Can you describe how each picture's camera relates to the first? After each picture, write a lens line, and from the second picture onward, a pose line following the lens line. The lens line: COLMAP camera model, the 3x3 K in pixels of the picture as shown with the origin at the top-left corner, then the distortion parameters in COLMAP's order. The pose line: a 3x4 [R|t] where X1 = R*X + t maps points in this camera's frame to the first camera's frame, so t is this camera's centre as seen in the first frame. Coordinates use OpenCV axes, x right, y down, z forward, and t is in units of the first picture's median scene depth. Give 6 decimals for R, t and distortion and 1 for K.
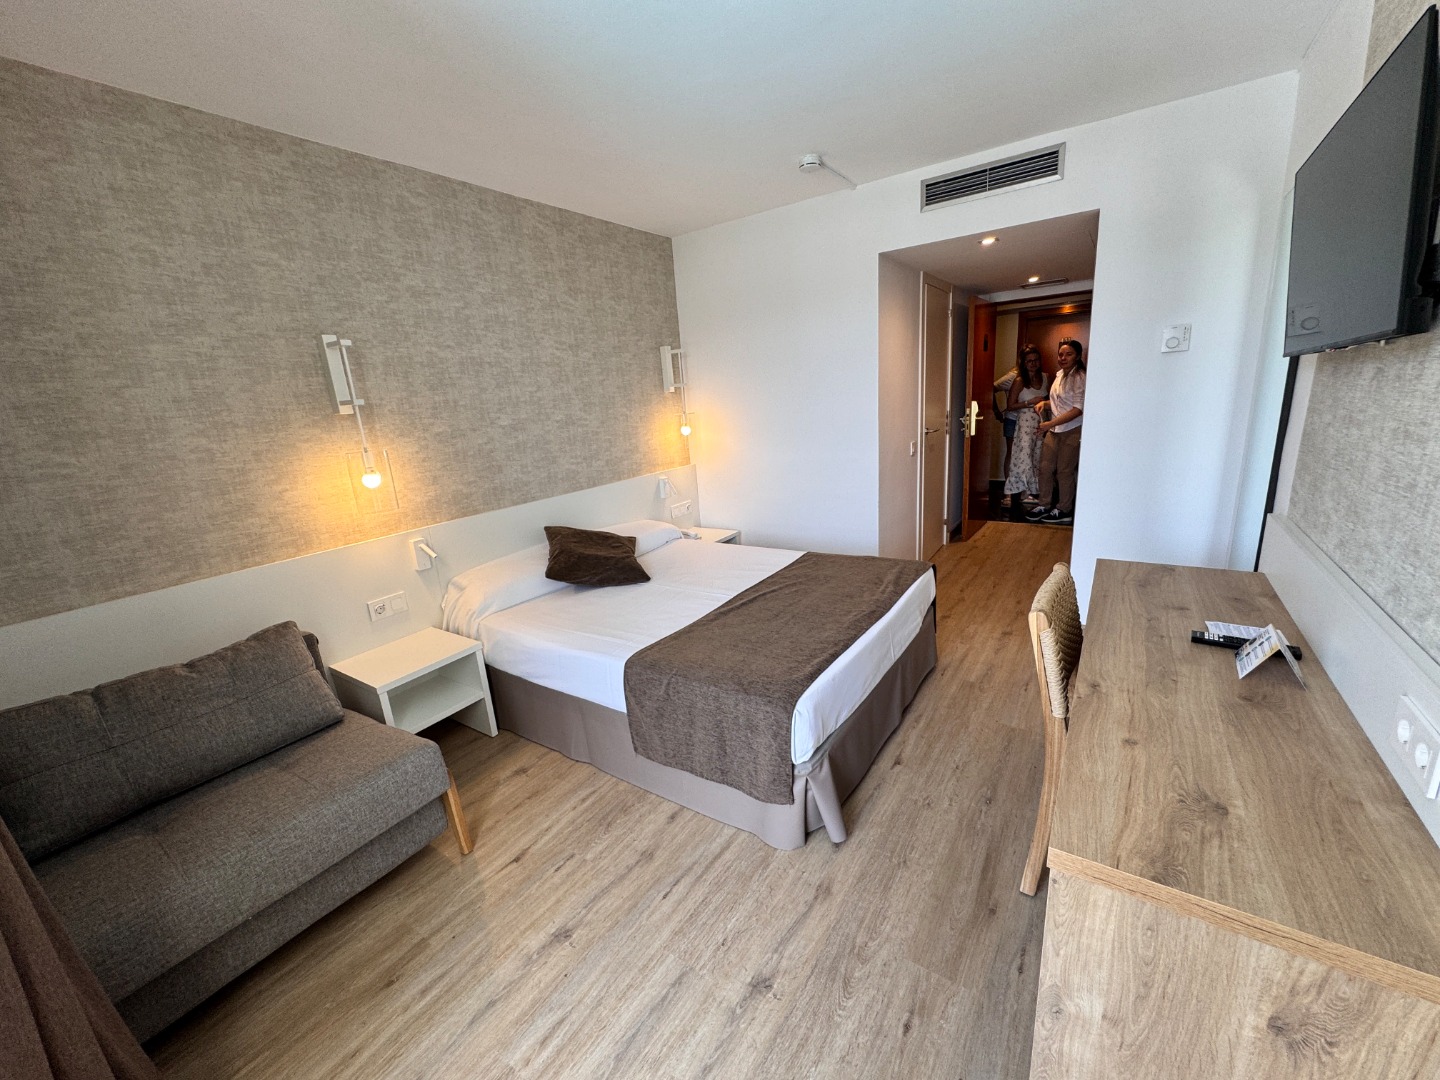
lens RADIAL K [[576.9, 0, 717.8], [0, 576.9, 542.9], [0, 0, 1]] dist [0.000017, 0.000236]
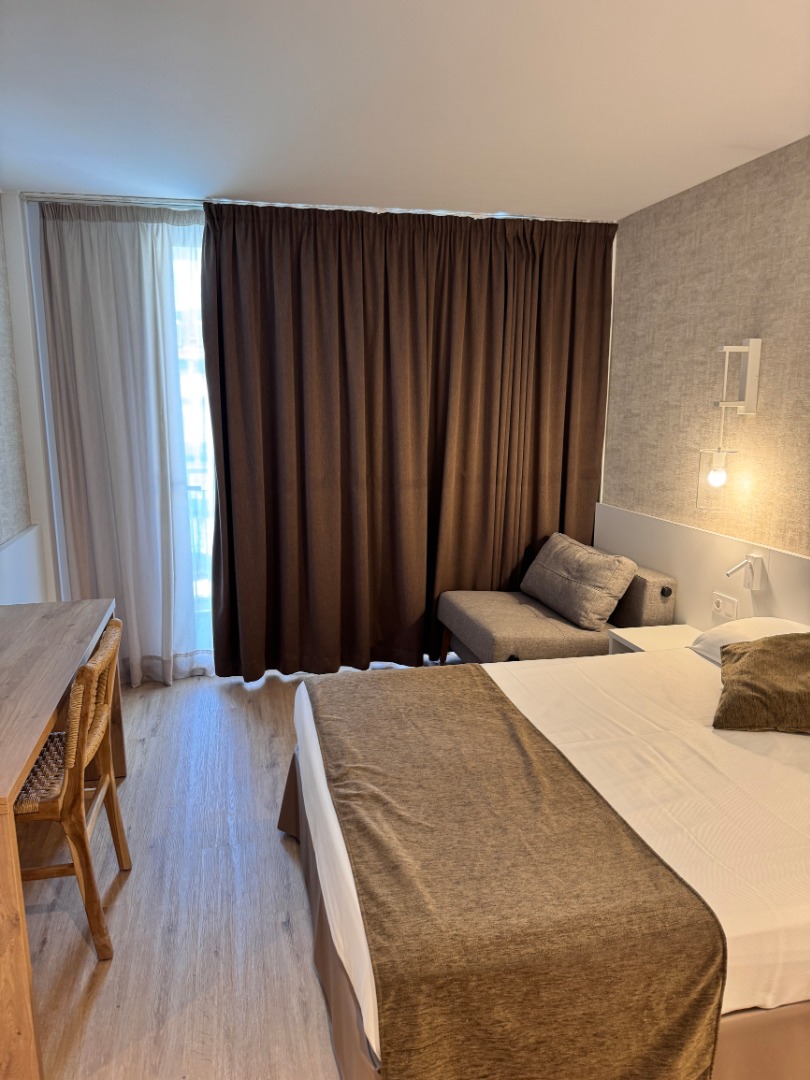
lens RADIAL K [[760.1, 0, 405.1], [0, 760.1, 540.5], [0, 0, 1]] dist [0.072172, -0.086362]
pose [[-0.669436, 0.208224, -0.713091, 0.788901], [-0.133395, 0.910616, 0.391131, -0.479282], [0.730795, 0.356960, -0.581823, 1.453653]]
